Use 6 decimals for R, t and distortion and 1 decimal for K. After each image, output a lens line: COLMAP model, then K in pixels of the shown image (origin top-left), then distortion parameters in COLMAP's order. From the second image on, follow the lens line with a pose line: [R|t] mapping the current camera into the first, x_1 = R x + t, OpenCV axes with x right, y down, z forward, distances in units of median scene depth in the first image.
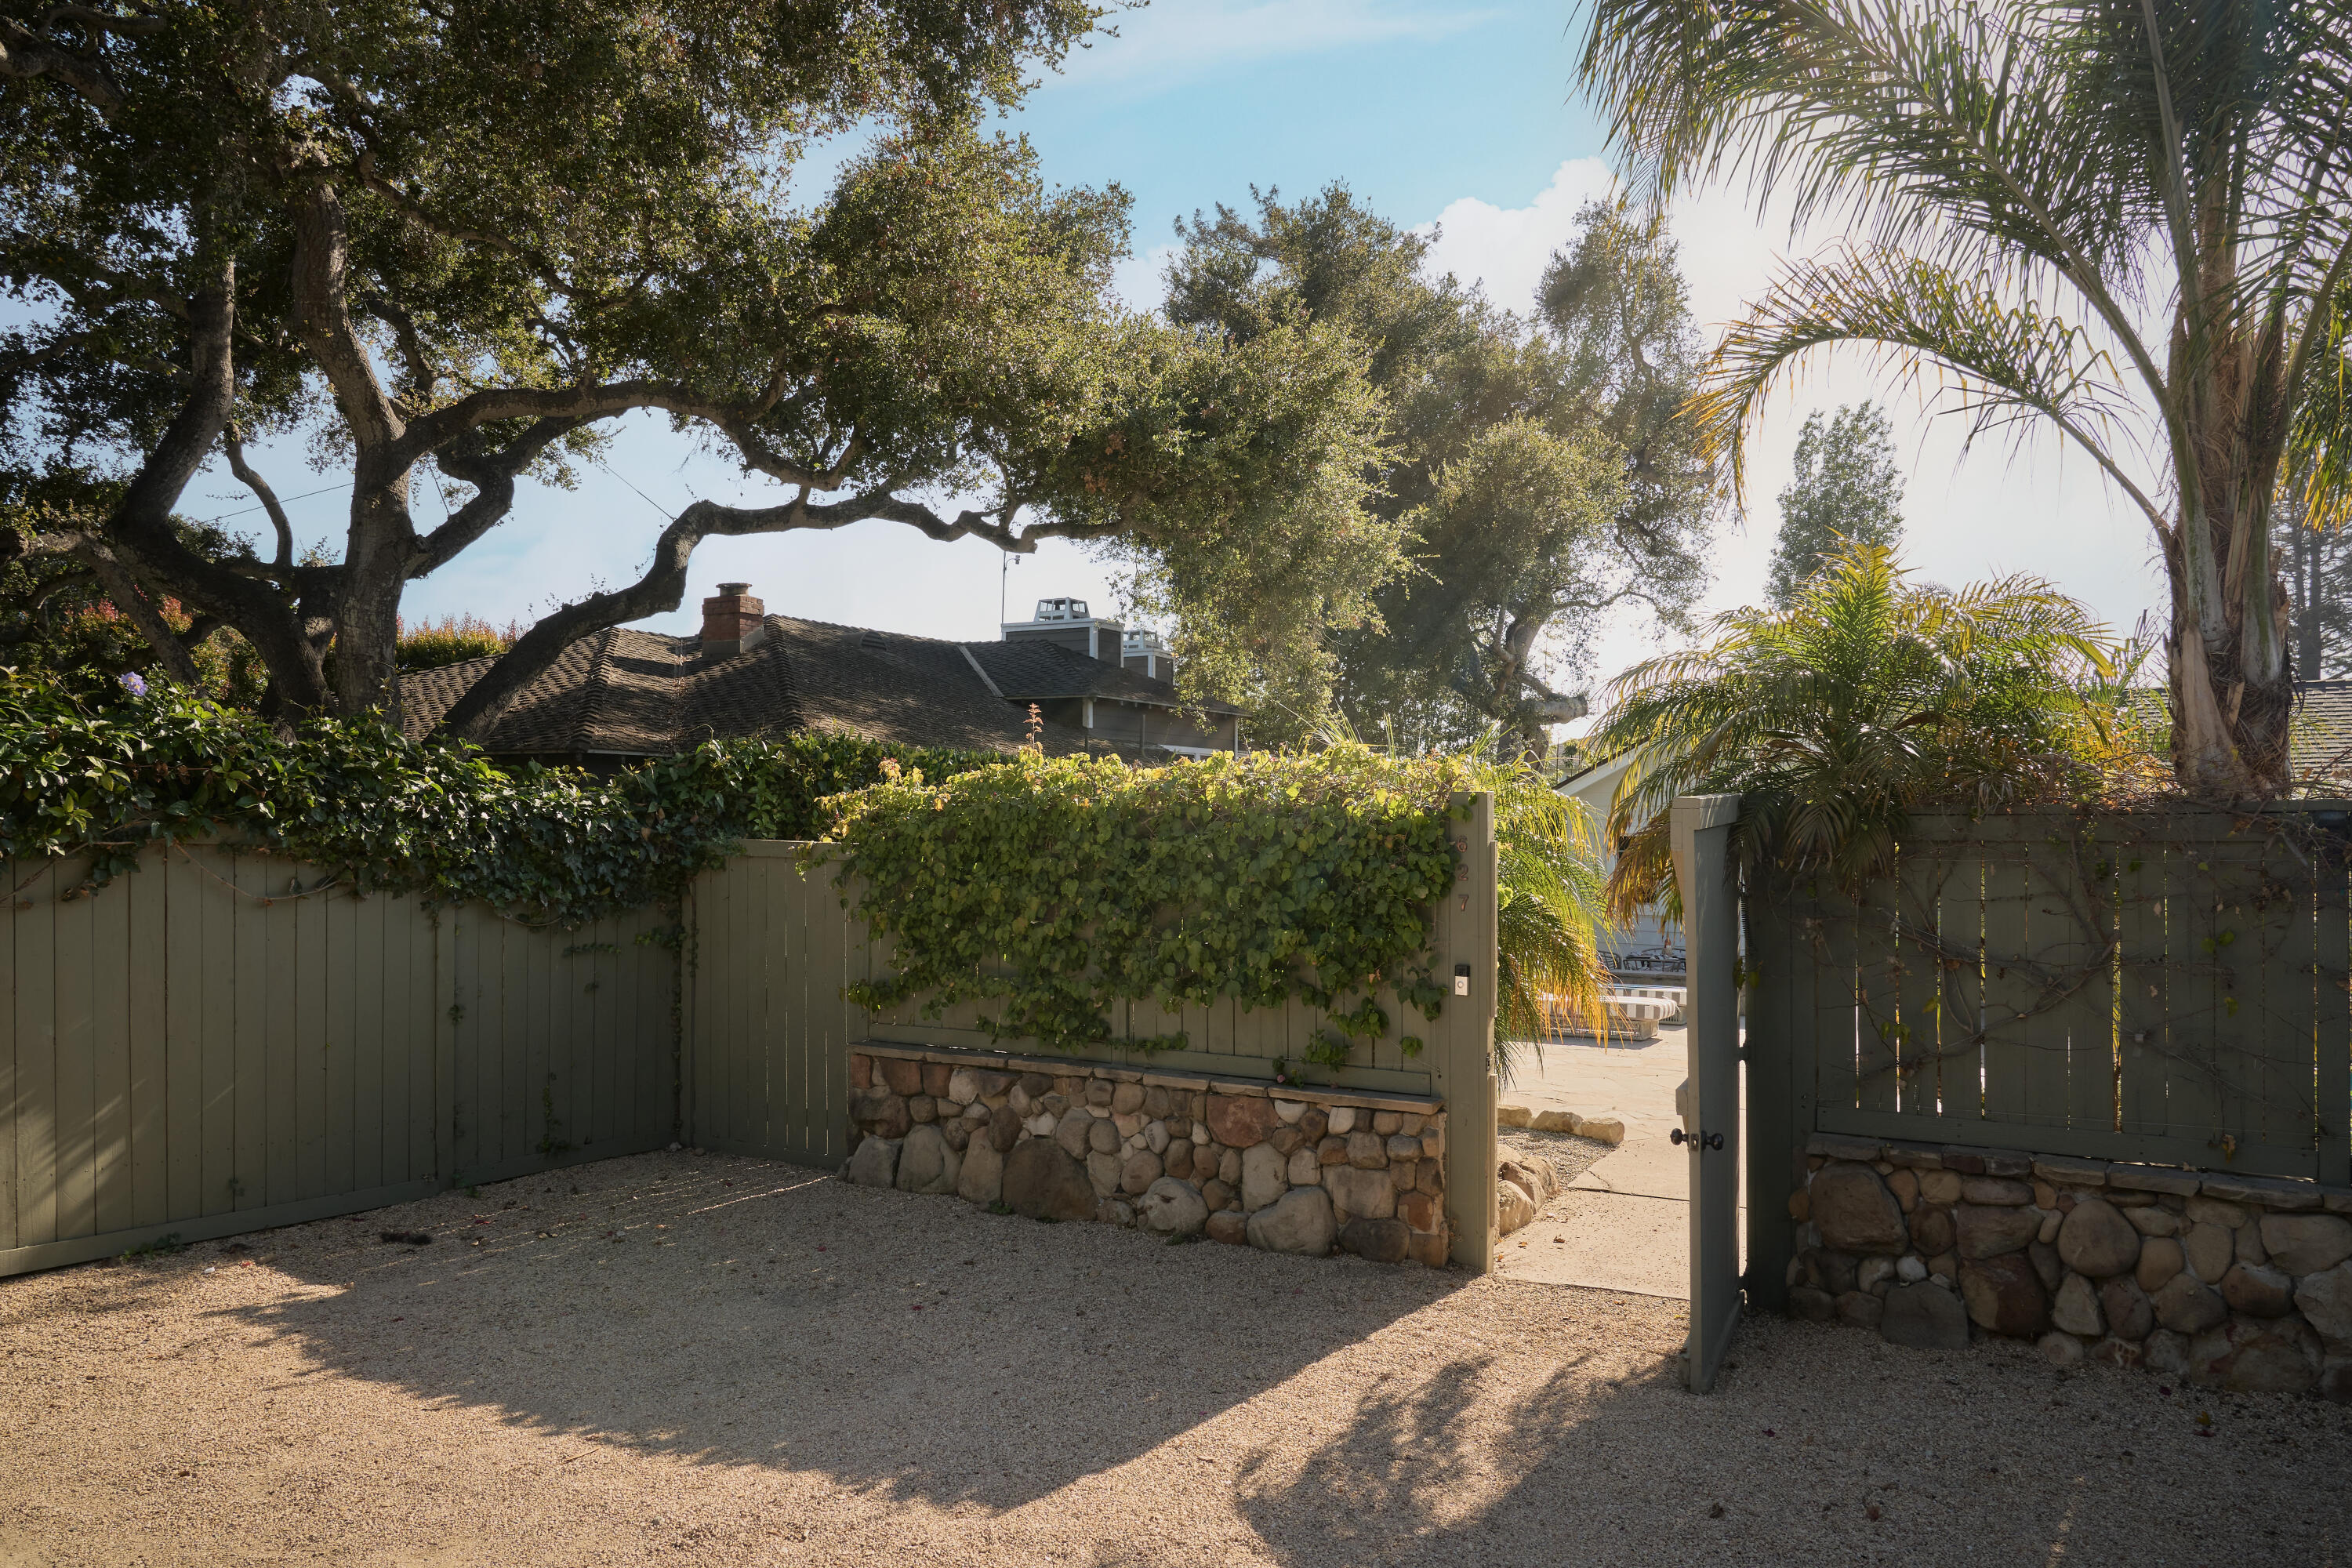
lens RADIAL K [[1607.9, 0, 1176.0], [0, 1607.9, 784.0], [0, 0, 1]] dist [-0.105142, 0.000077]
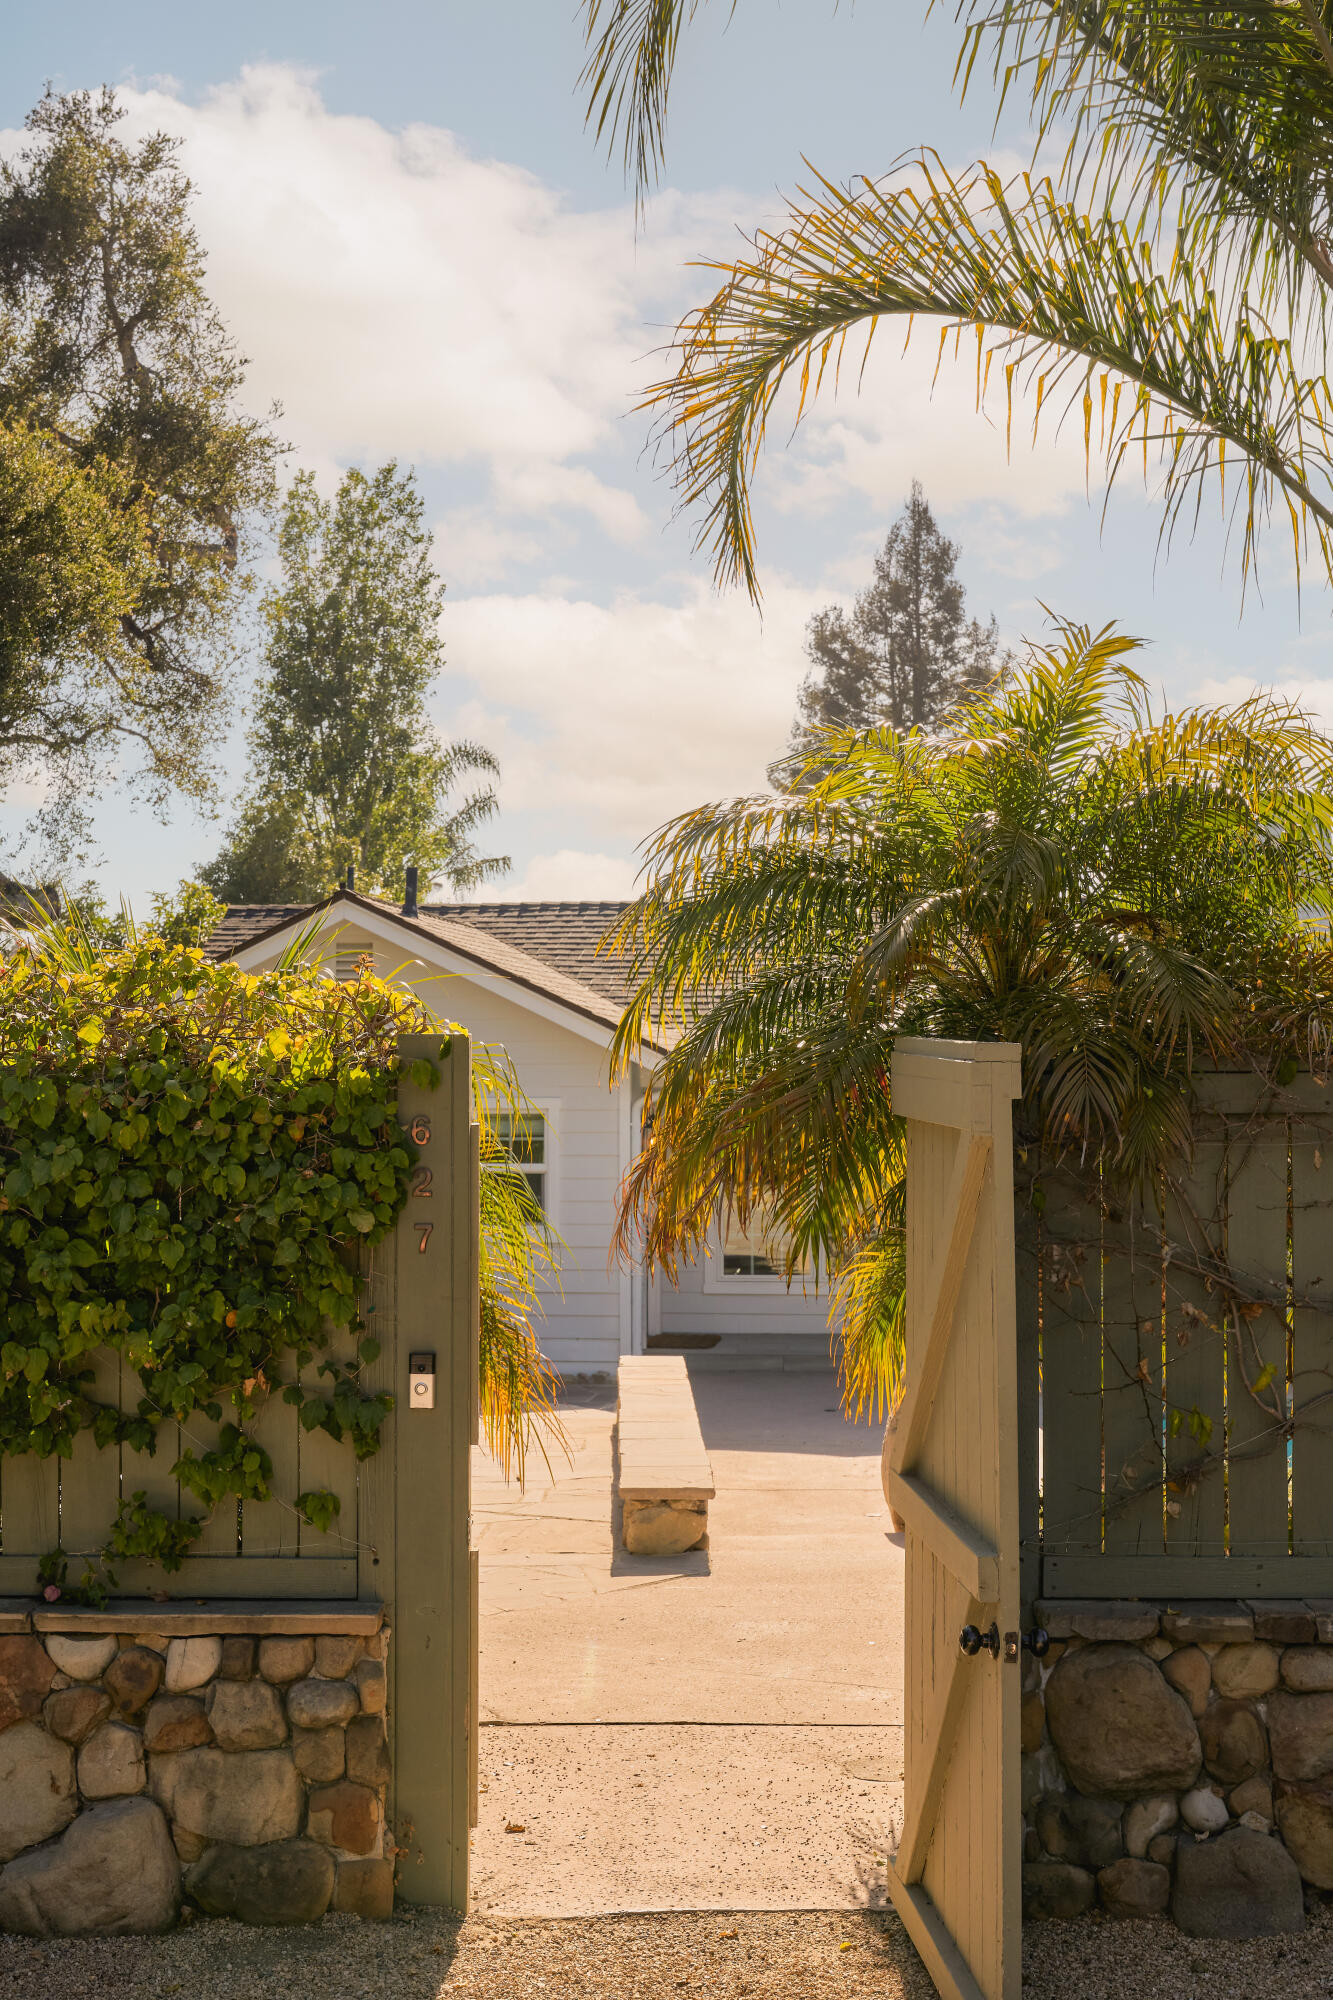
lens RADIAL K [[2508.9, 0, 666.5], [0, 2508.9, 1000.0], [0, 0, 1]] dist [-0.074029, 0.026812]
pose [[0.854806, 0.010601, 0.518839, -0.189198], [-0.003767, 0.999892, -0.014222, 0.004822], [-0.518934, 0.010203, 0.854753, 0.223778]]
